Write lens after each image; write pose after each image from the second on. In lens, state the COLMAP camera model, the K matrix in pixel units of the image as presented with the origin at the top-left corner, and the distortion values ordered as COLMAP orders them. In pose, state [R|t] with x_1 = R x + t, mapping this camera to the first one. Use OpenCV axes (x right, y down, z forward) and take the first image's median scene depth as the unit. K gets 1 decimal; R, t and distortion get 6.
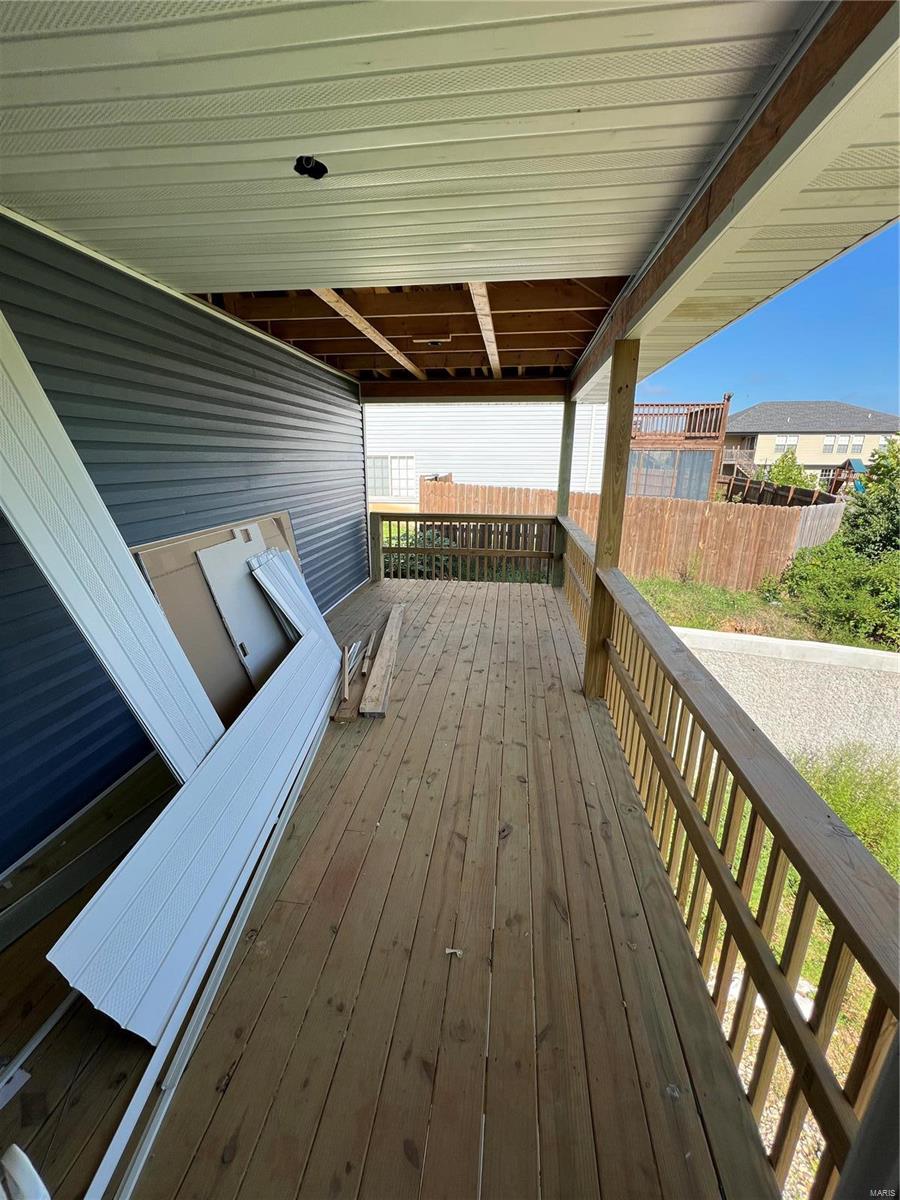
lens RADIAL K [[476.4, 0, 450.4], [0, 476.4, 597.7], [0, 0, 1]] dist [0.000297, 0.000757]
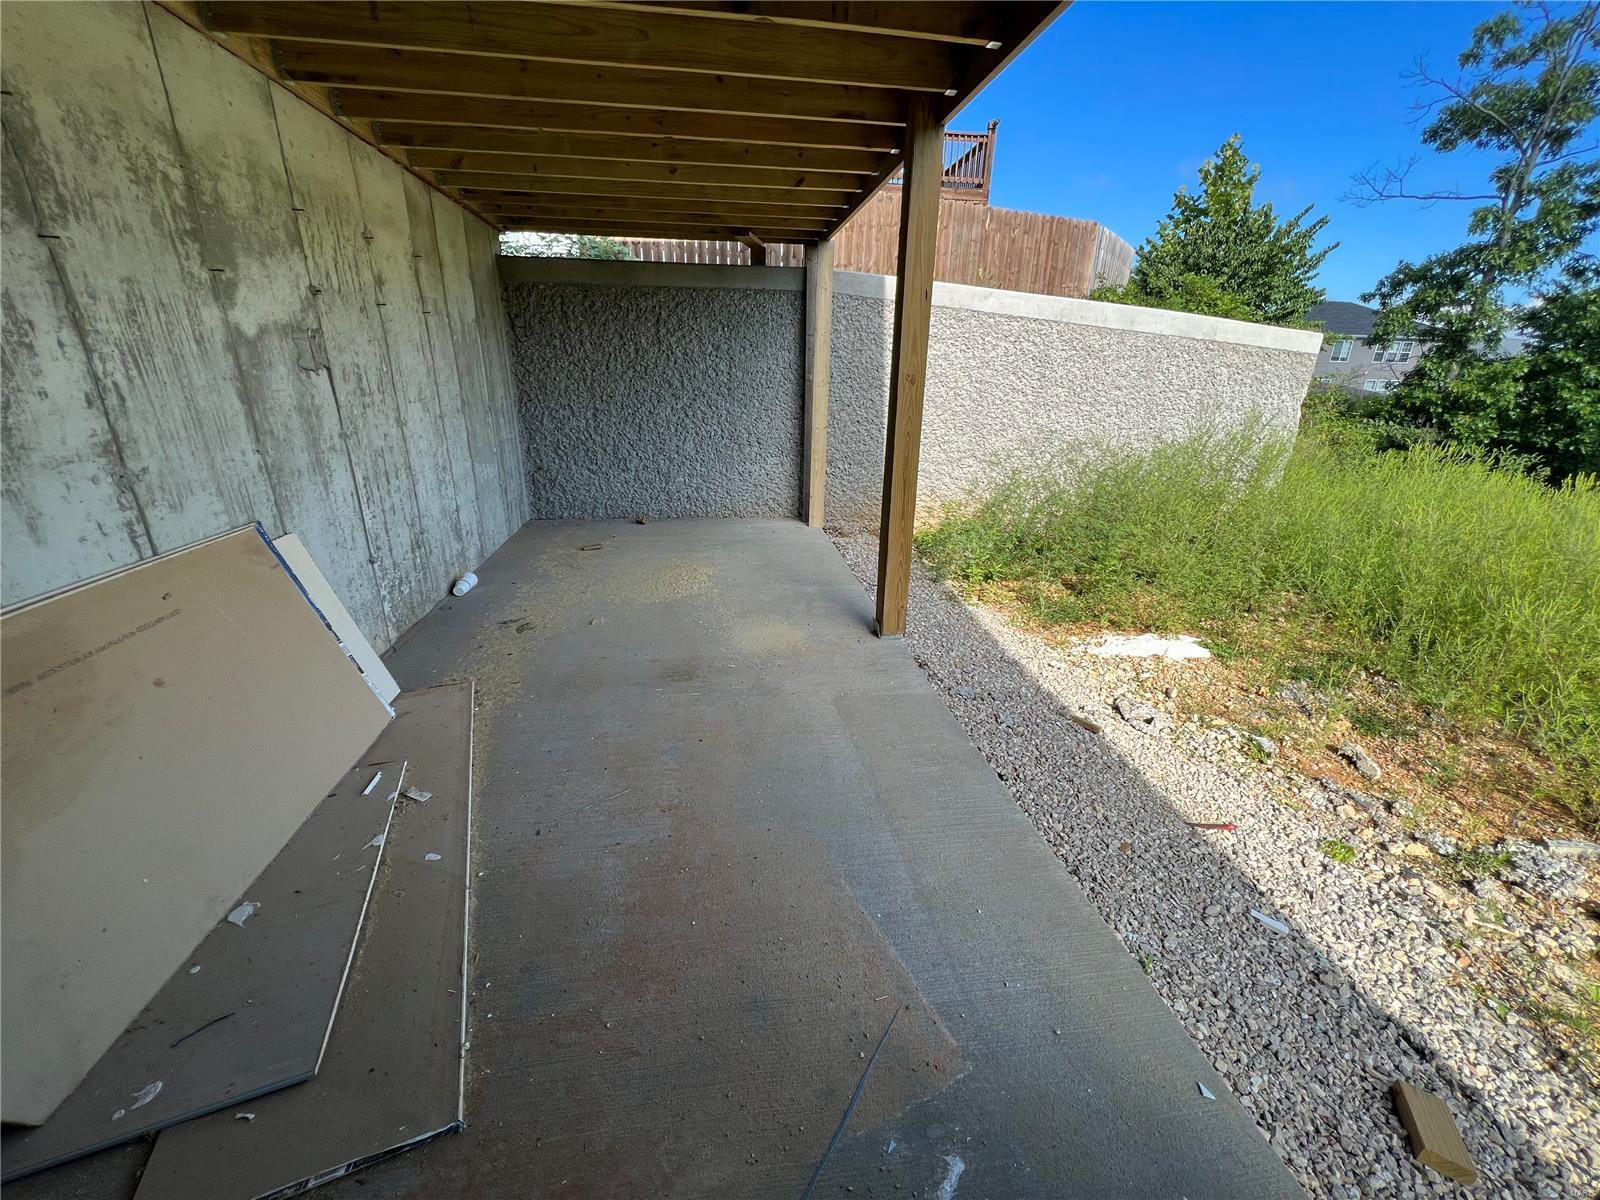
lens RADIAL K [[635.3, 0, 798.7], [0, 635.3, 596.3], [0, 0, 1]] dist [0.000297, 0.000757]
pose [[0.962417, -0.079302, 0.259738, -0.042275], [0.061598, 0.995233, 0.075616, 0.300658], [-0.264496, -0.056775, 0.962714, 0.100212]]
